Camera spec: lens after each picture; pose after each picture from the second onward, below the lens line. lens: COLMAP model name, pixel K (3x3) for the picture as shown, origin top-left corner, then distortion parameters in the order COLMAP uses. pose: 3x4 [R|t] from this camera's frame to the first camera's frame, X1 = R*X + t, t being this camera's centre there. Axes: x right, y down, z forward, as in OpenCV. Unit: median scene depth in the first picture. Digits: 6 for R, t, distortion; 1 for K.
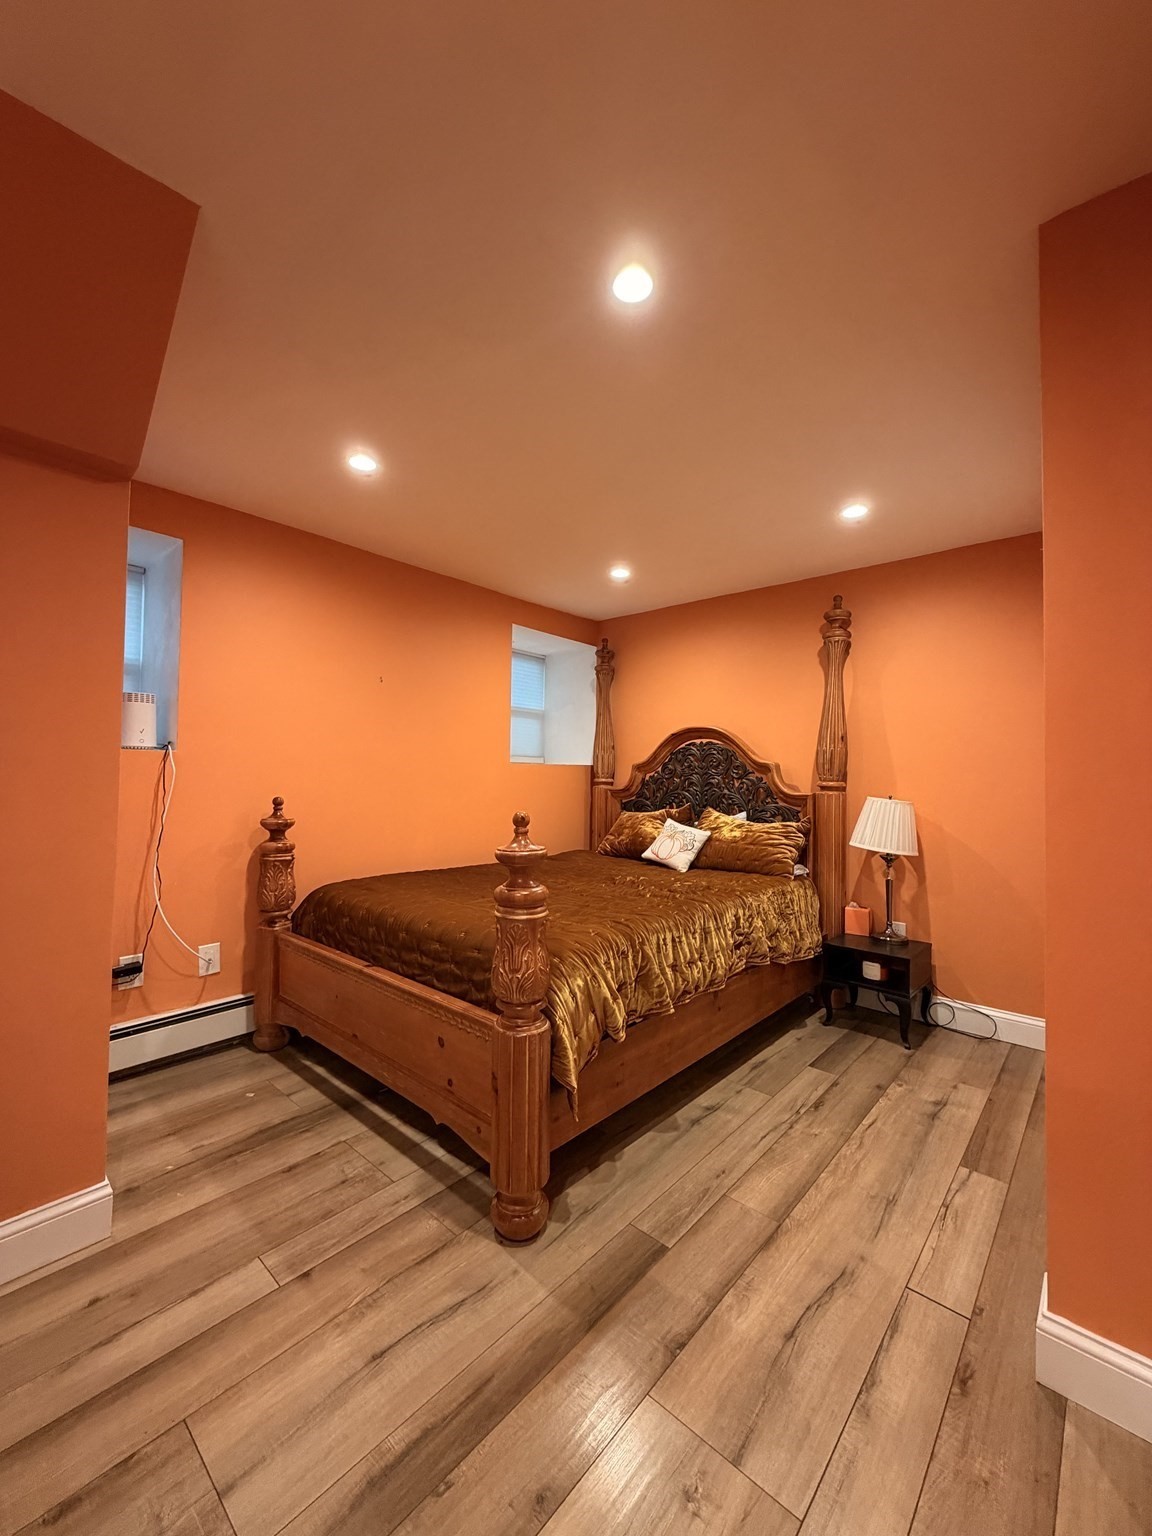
lens RADIAL K [[610.9, 0, 566.9], [0, 610.9, 764.7], [0, 0, 1]] dist [-0.001435, 0.000345]
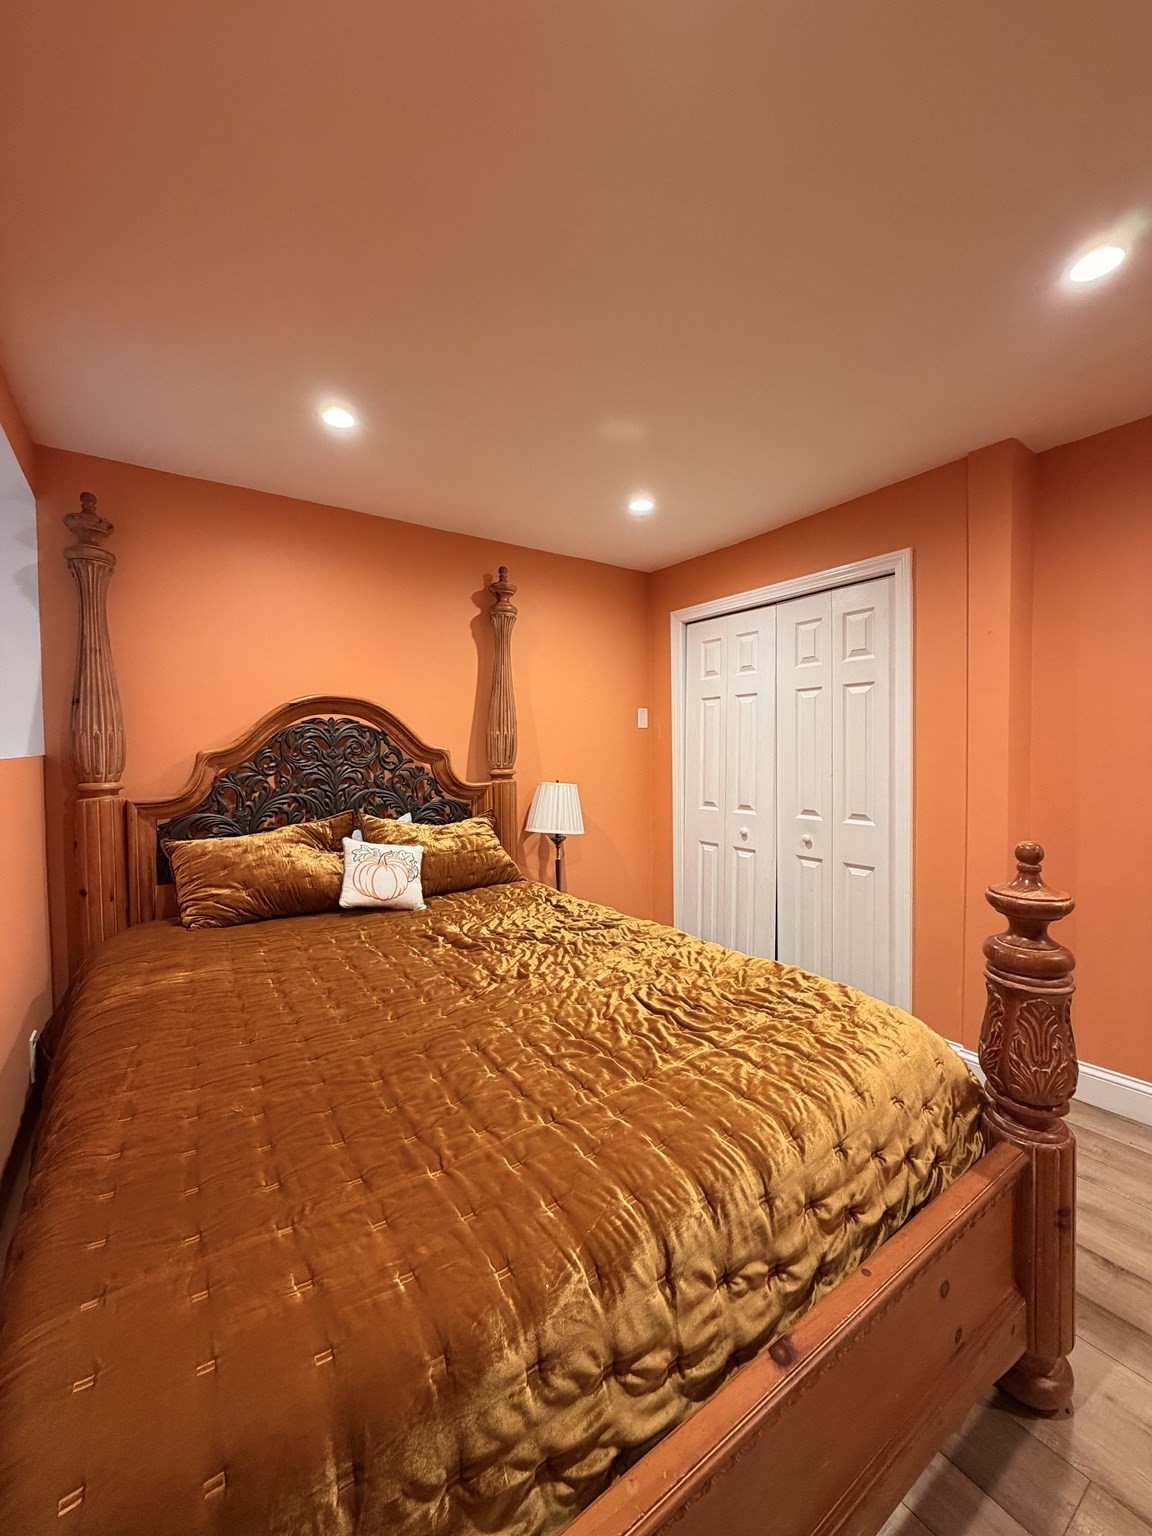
lens RADIAL K [[610.9, 0, 569.1], [0, 610.9, 767.1], [0, 0, 1]] dist [-0.001435, 0.000345]
pose [[0.230543, -0.048948, 0.971830, -0.439654], [-0.004610, 0.998668, 0.051393, -0.022437], [-0.973051, -0.016328, 0.230011, 0.671559]]
